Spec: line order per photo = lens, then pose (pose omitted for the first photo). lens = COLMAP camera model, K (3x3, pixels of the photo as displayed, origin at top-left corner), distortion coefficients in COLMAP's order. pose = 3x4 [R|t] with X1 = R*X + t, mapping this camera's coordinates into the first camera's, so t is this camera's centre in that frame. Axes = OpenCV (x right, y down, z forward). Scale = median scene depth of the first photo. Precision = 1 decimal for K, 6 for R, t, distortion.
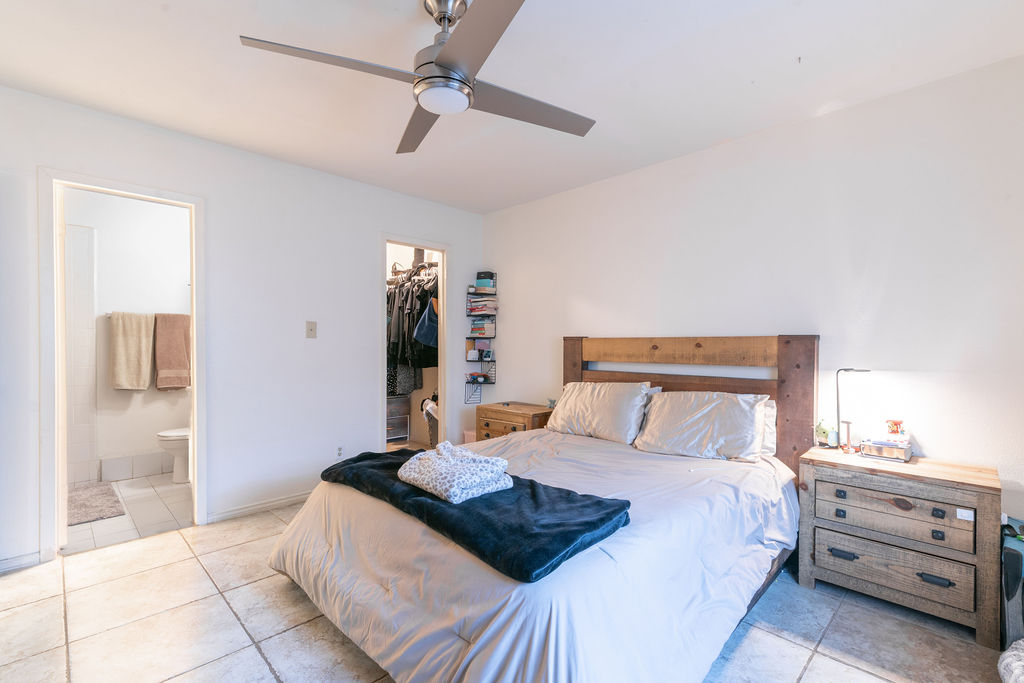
lens RADIAL K [[444.4, 0, 512.0], [0, 444.4, 341.5], [0, 0, 1]] dist [0.000211, 0.000029]
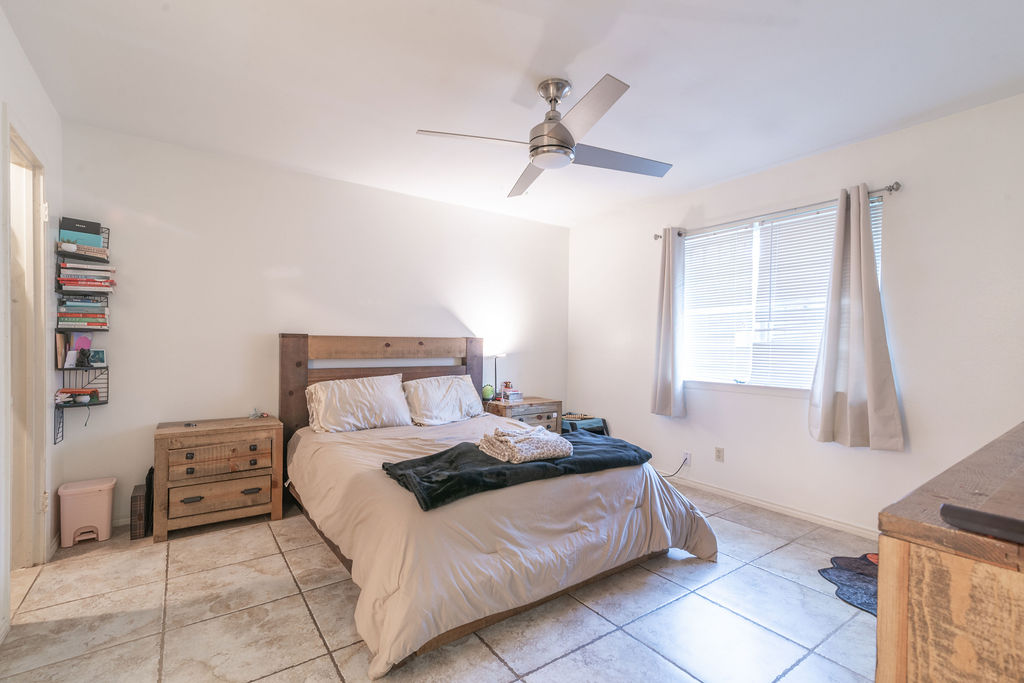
lens RADIAL K [[472.6, 0, 504.0], [0, 472.6, 342.3], [0, 0, 1]] dist [0.002949, 0.000729]
pose [[0.170989, 0.003576, 0.985266, -0.677068], [-0.012295, 0.999923, -0.001496, 0.002901], [-0.985196, -0.011858, 0.171020, 0.372418]]
